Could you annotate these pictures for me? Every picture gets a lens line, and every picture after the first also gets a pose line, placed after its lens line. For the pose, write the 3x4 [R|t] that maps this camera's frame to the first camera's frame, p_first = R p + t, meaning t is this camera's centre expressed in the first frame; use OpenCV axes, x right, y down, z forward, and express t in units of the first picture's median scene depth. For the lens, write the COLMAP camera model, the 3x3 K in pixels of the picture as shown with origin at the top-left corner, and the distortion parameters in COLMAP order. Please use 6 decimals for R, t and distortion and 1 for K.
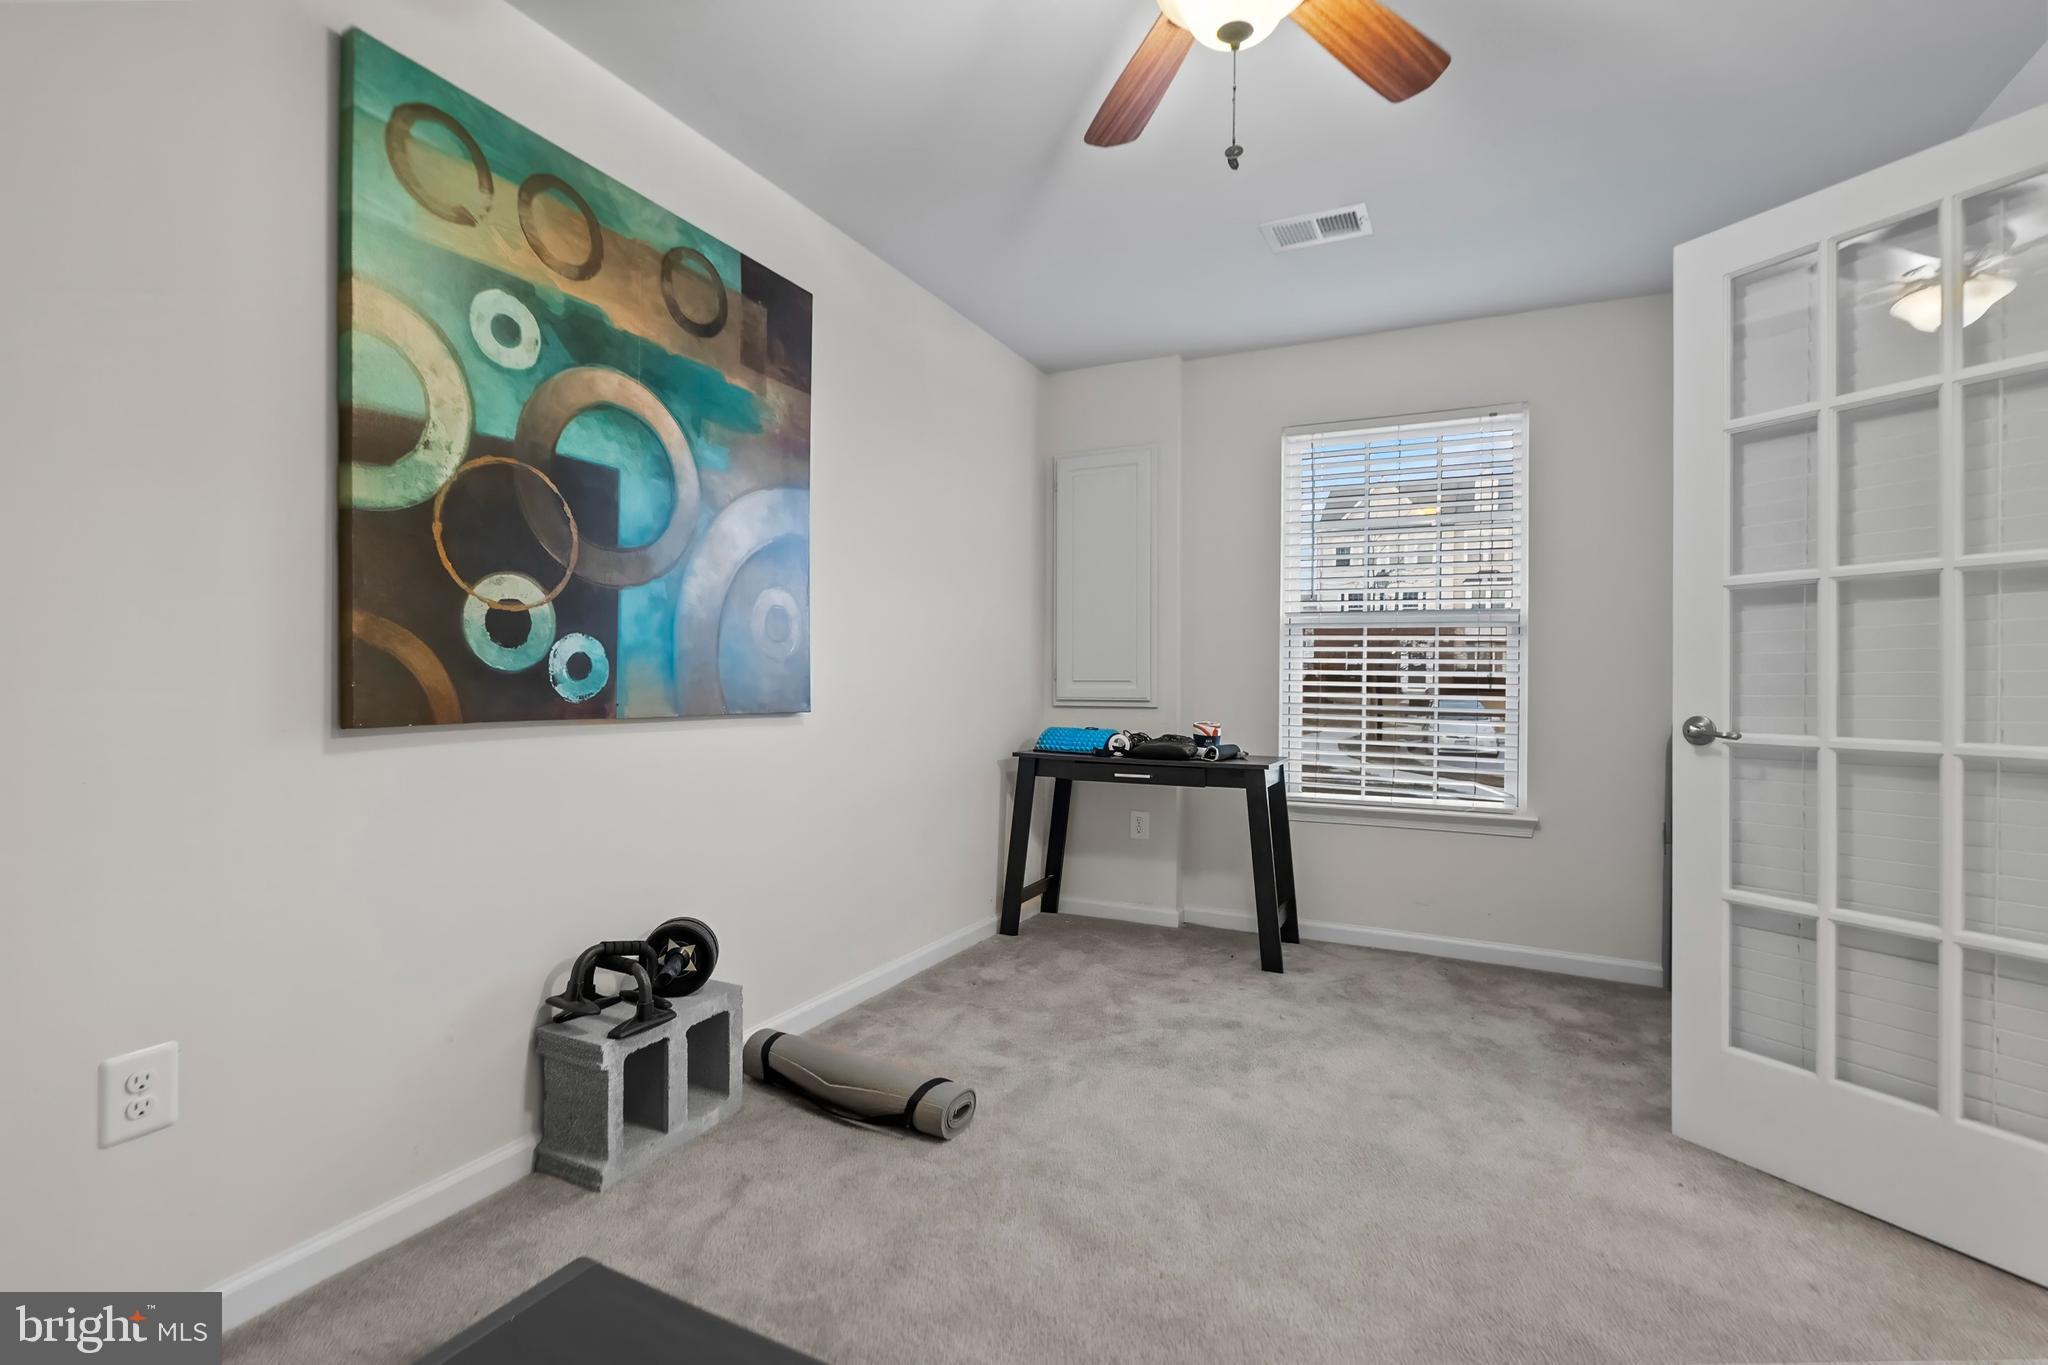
lens RADIAL K [[944.4, 0, 1020.7], [0, 944.4, 669.9], [0, 0, 1]] dist [-0.008624, 0.001790]
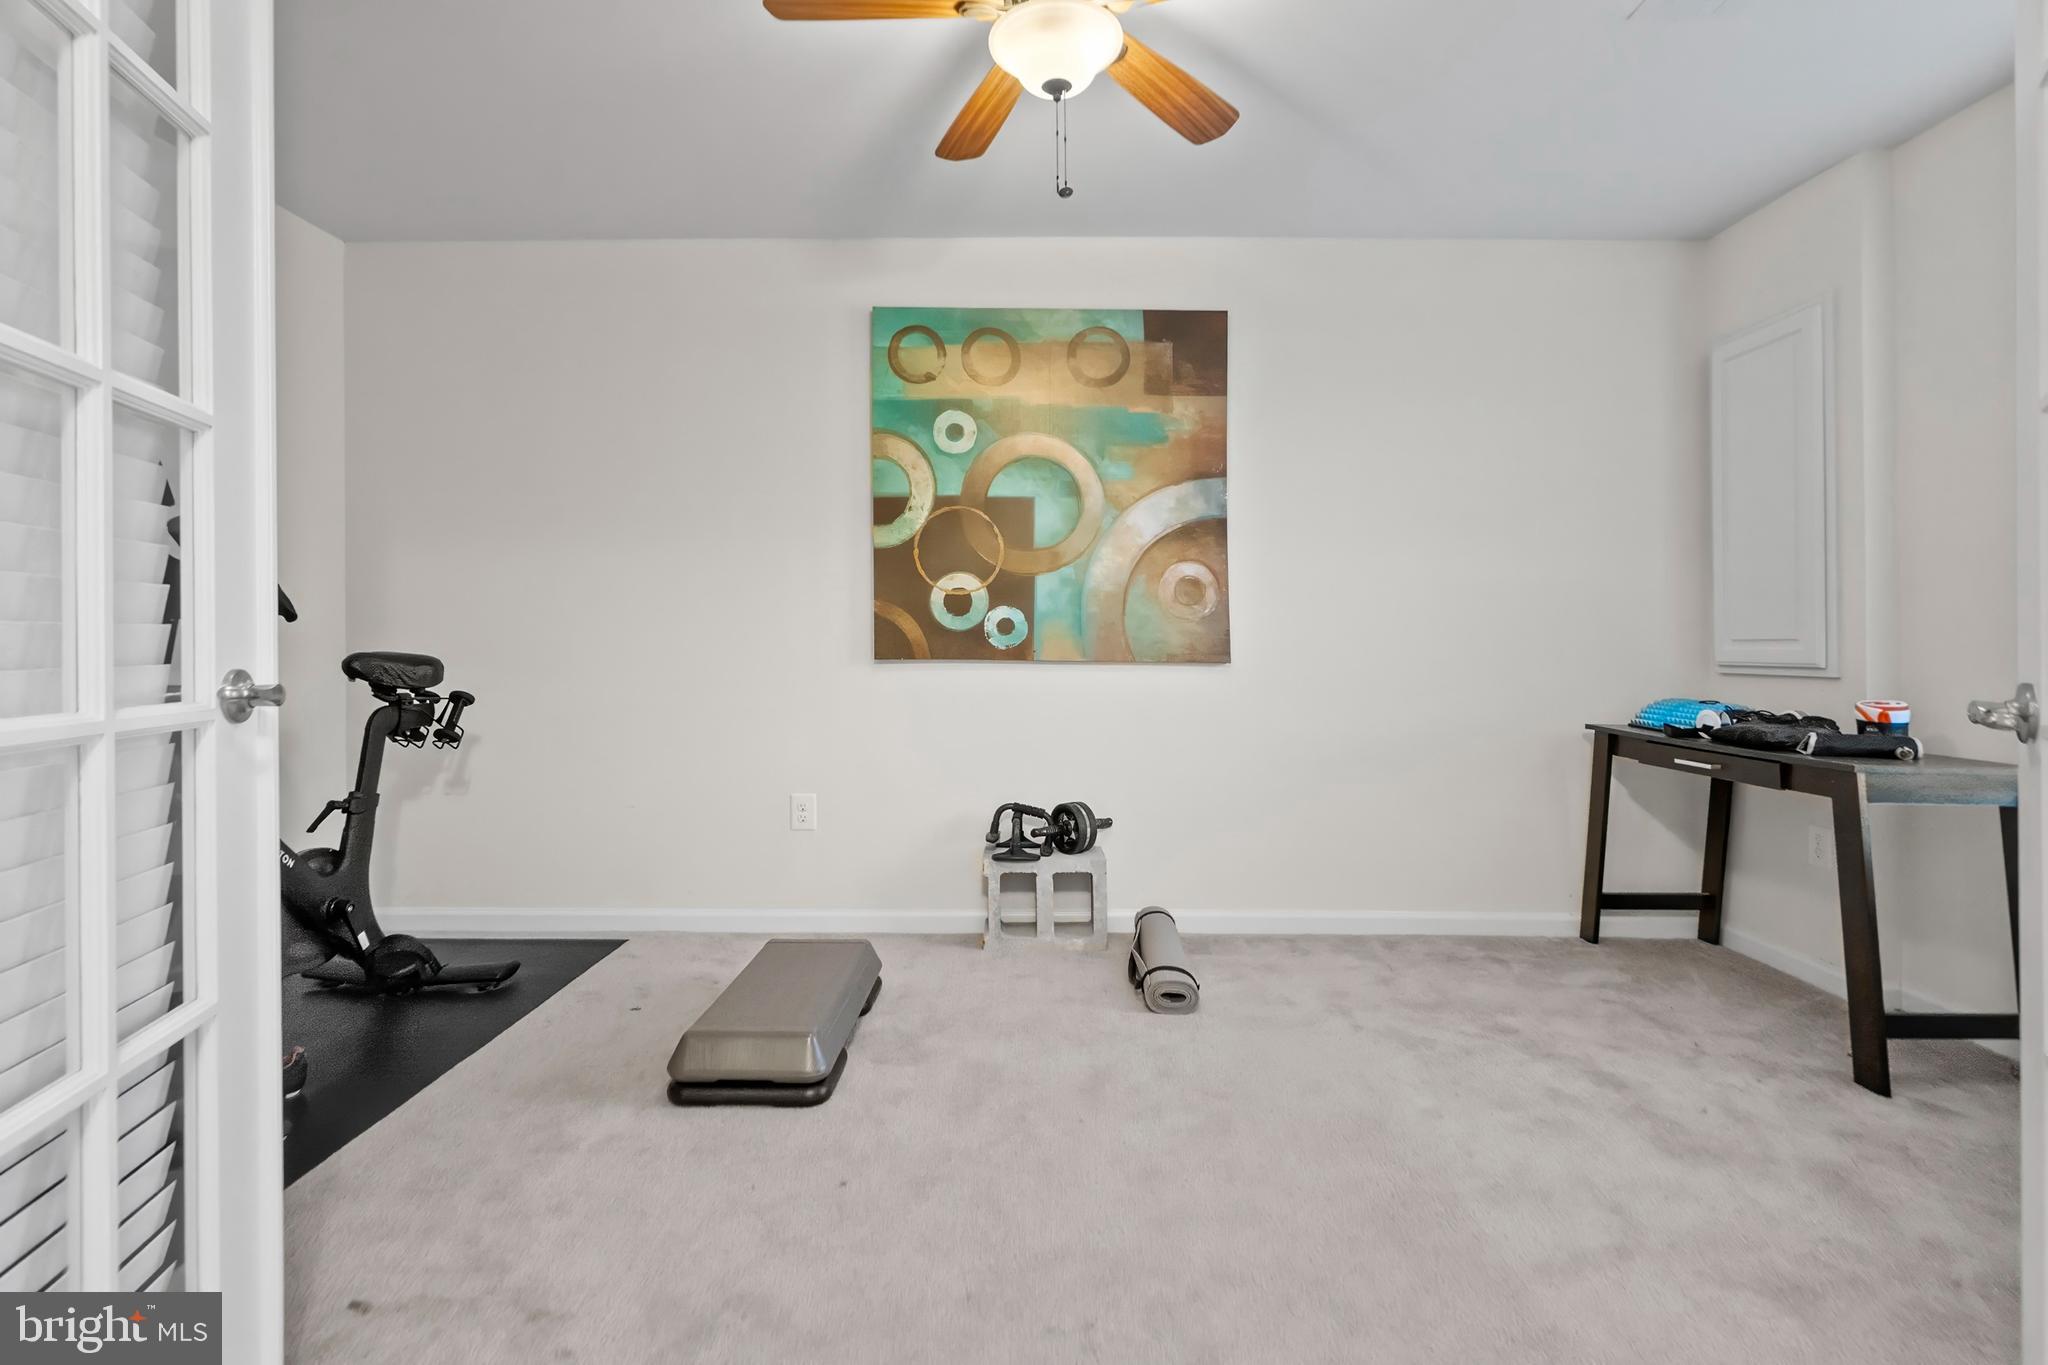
lens RADIAL K [[944.4, 0, 1007.6], [0, 944.4, 641.3], [0, 0, 1]] dist [-0.008624, 0.001790]
pose [[0.426286, -0.001799, -0.904586, 0.954722], [0.004618, 0.999989, 0.000187, 0.020249], [0.904576, -0.004257, 0.426290, 0.316106]]
